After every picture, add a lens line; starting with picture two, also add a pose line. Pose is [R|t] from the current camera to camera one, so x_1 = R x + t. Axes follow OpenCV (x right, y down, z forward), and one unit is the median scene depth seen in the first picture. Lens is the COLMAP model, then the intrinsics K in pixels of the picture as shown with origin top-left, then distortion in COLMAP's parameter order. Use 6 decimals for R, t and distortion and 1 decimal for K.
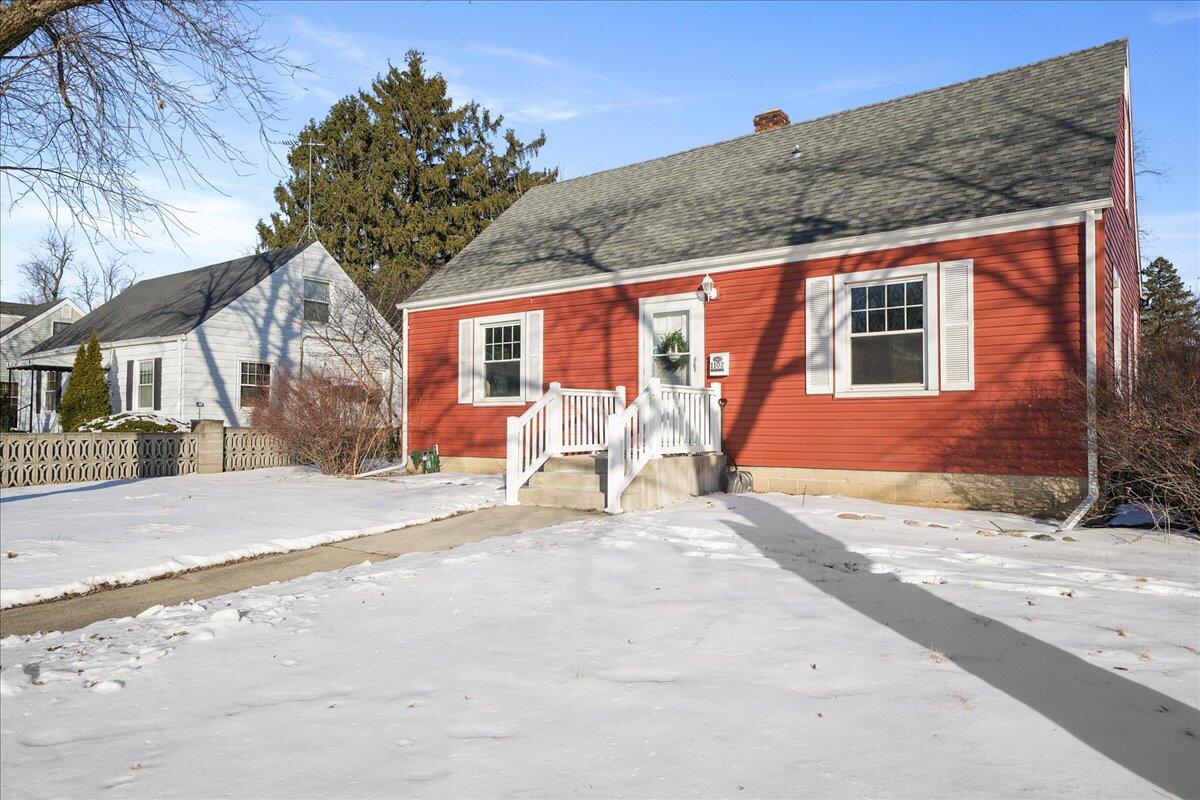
lens RADIAL K [[760.1, 0, 600.0], [0, 760.1, 400.0], [0, 0, 1]] dist [0.010824, 0.002634]
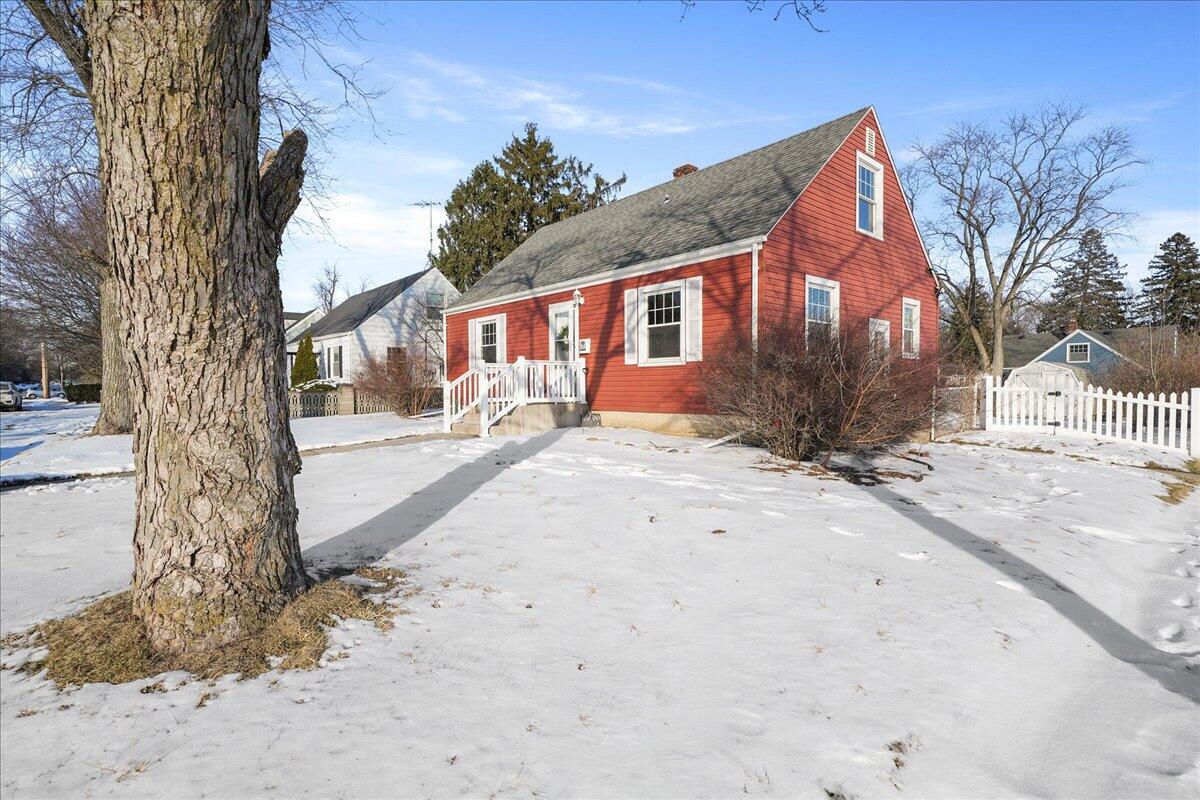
lens RADIAL K [[565.1, 0, 600.0], [0, 565.1, 400.0], [0, 0, 1]] dist [0.002907, 0.000450]
pose [[0.976173, -0.001862, -0.216987, 0.355997], [0.015052, 0.998136, 0.059150, -0.003662], [0.216472, -0.061007, 0.974381, -0.116168]]
